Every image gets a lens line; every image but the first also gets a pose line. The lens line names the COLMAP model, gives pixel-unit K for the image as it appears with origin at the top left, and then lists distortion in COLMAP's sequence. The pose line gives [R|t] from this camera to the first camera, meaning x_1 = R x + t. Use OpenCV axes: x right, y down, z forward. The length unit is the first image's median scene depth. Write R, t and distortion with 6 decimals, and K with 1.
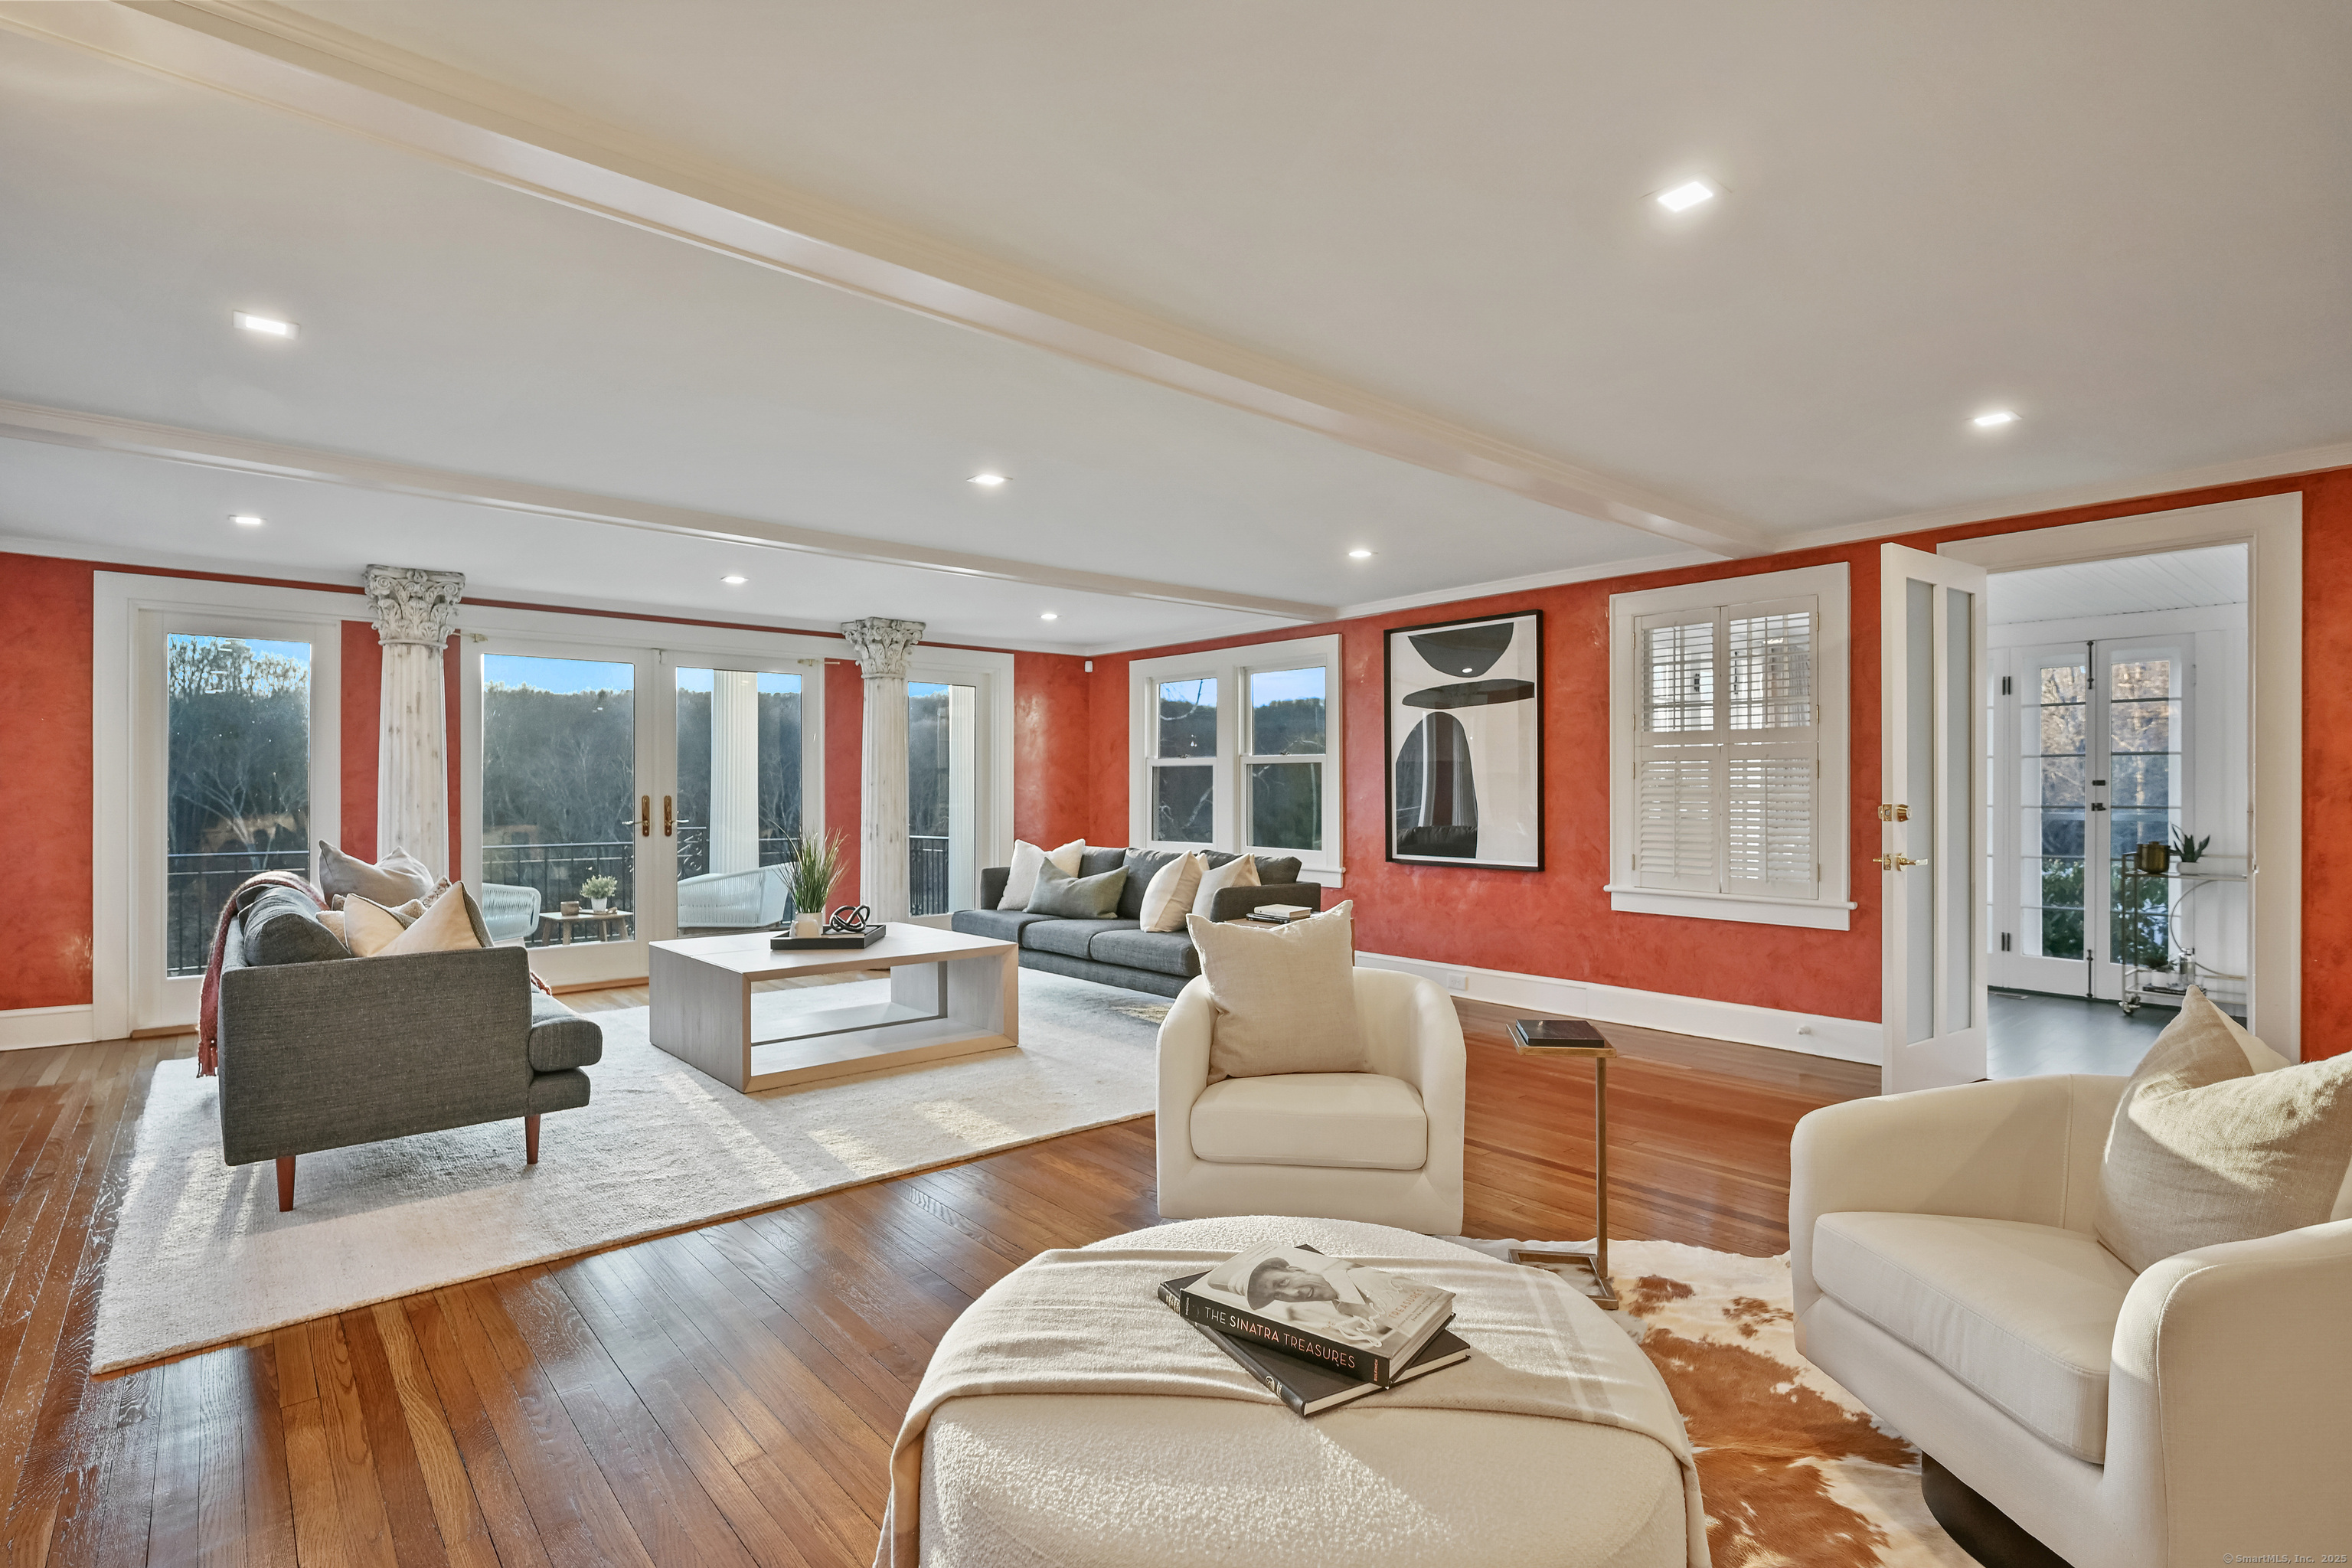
lens RADIAL K [[1108.5, 0, 1170.1], [0, 1108.5, 789.3], [0, 0, 1]] dist [0.000034, 0.000125]
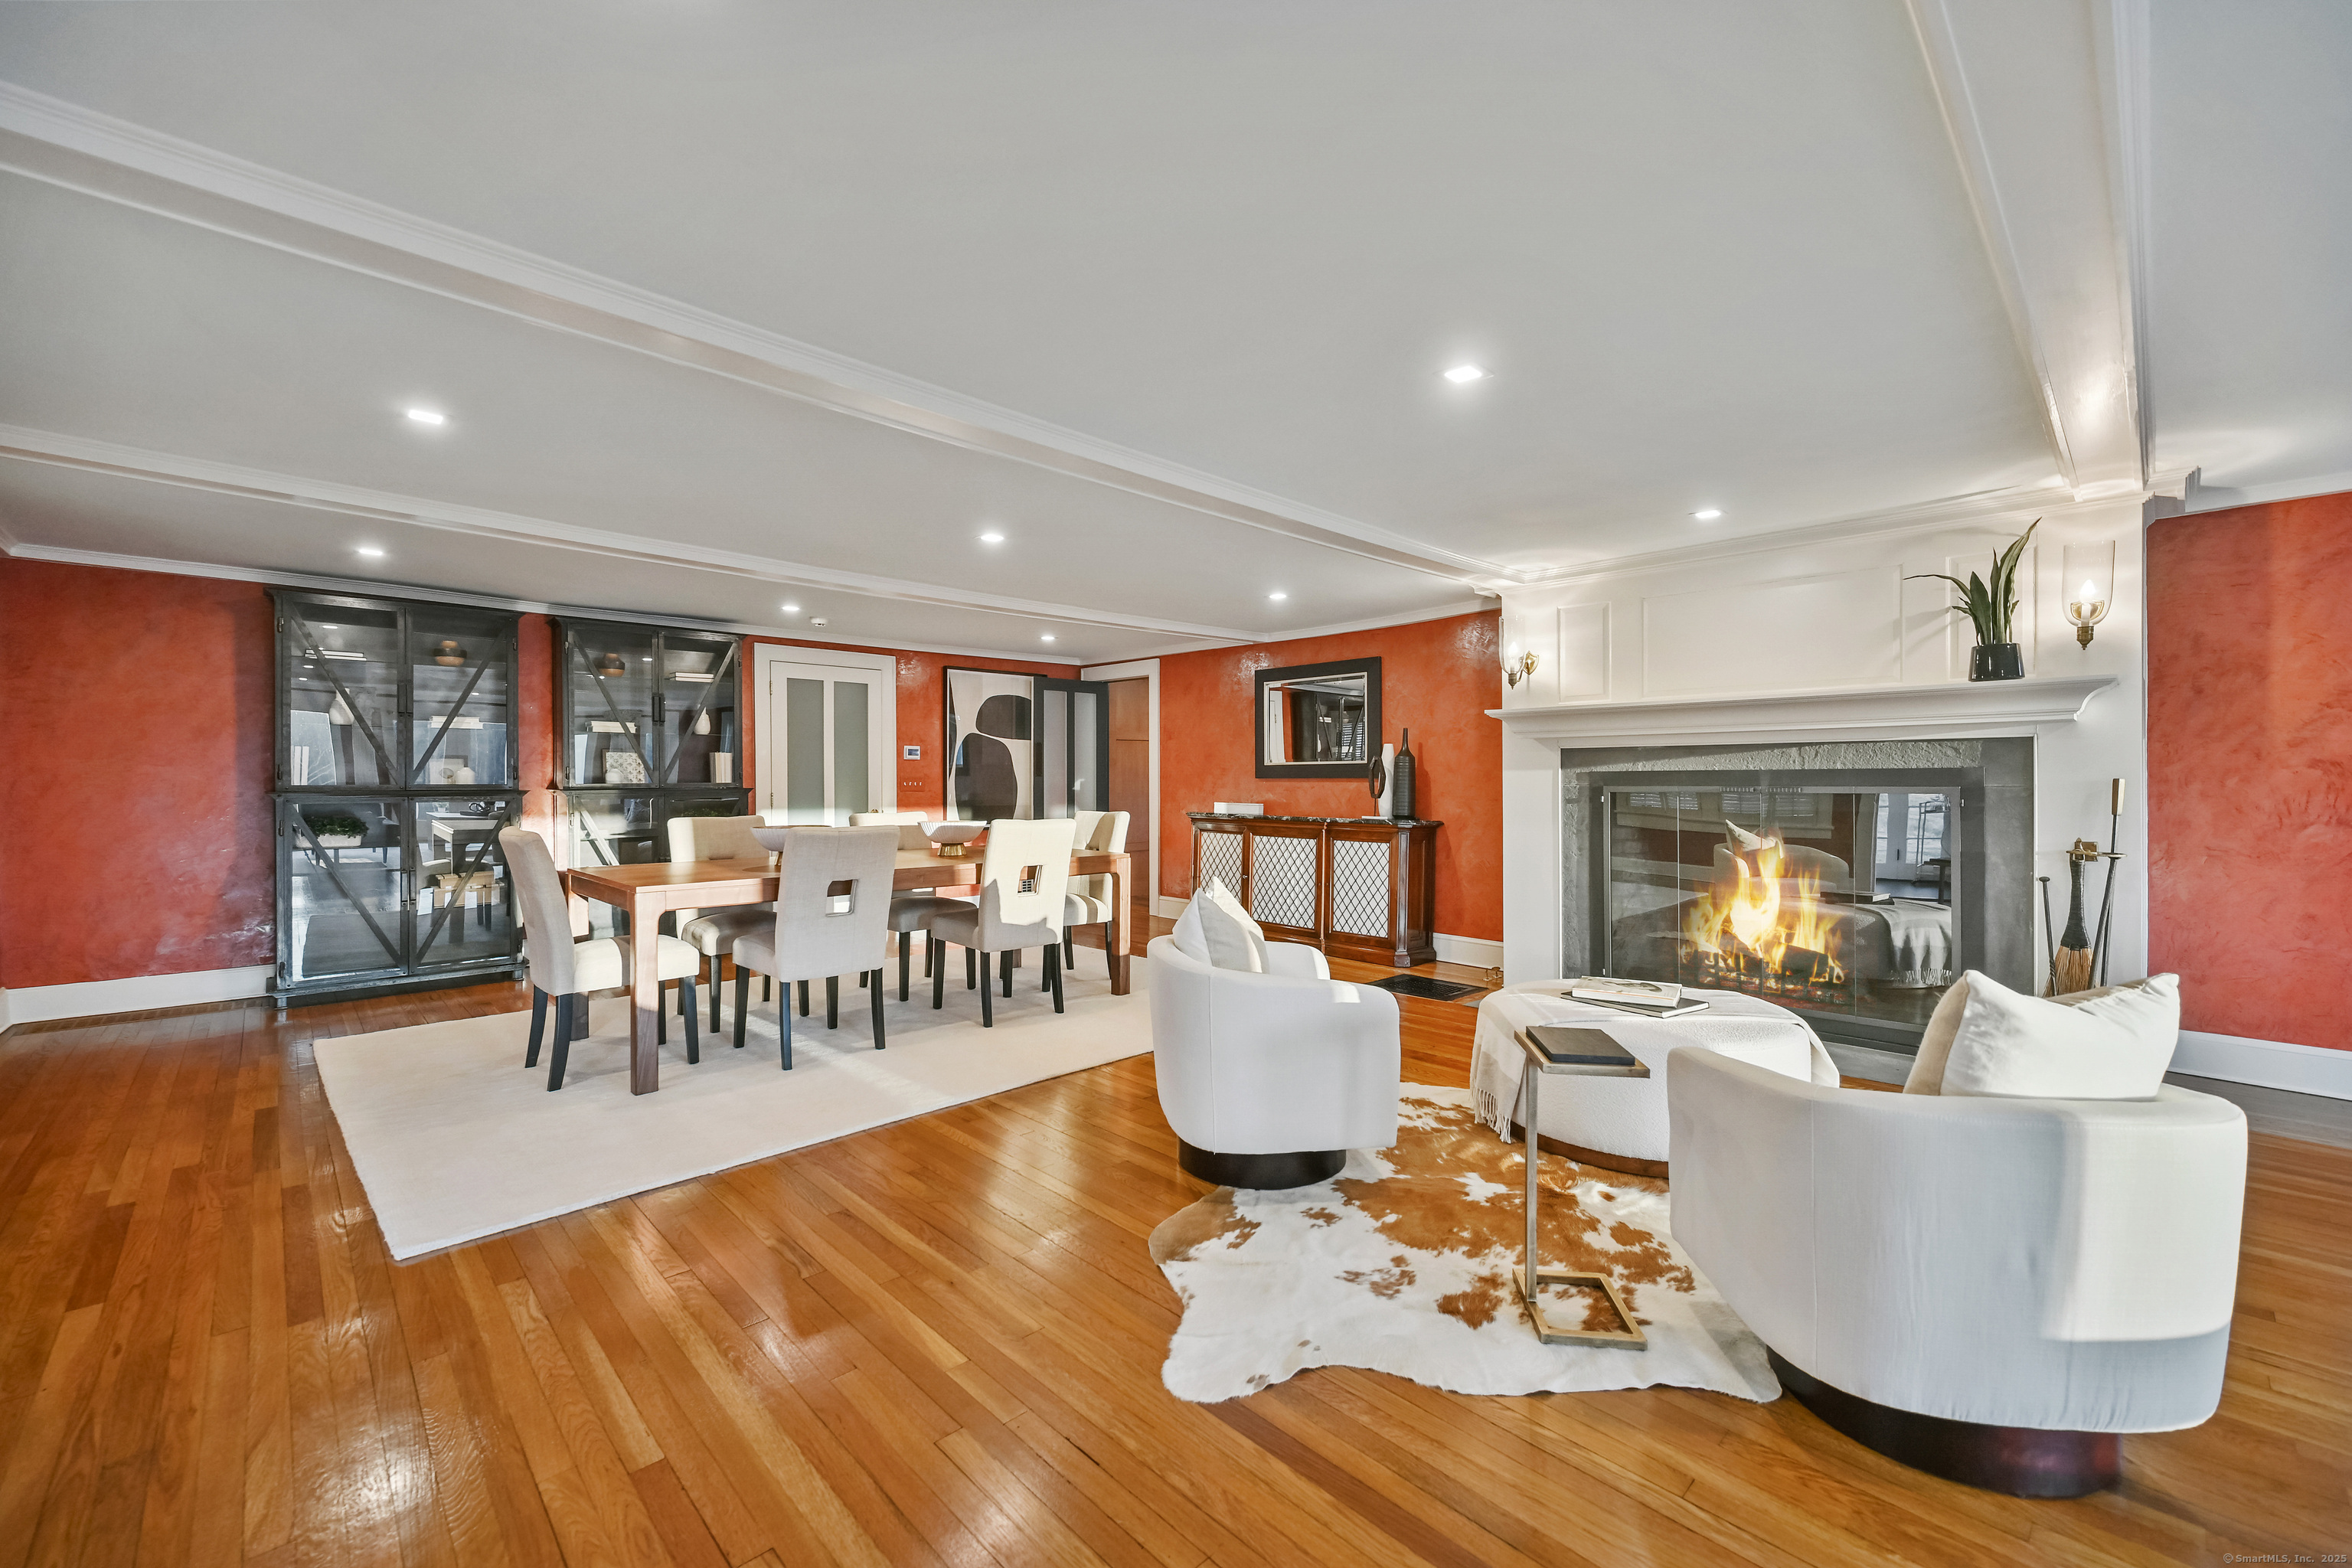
lens RADIAL K [[921.3, 0, 1178.5], [0, 921.3, 787.7], [0, 0, 1]] dist [0.000930, -0.000931]
pose [[-0.998220, 0.003316, -0.059547, 0.777449], [0.003034, 0.999984, 0.004817, 0.002044], [0.059562, 0.004628, -0.998214, 1.866986]]
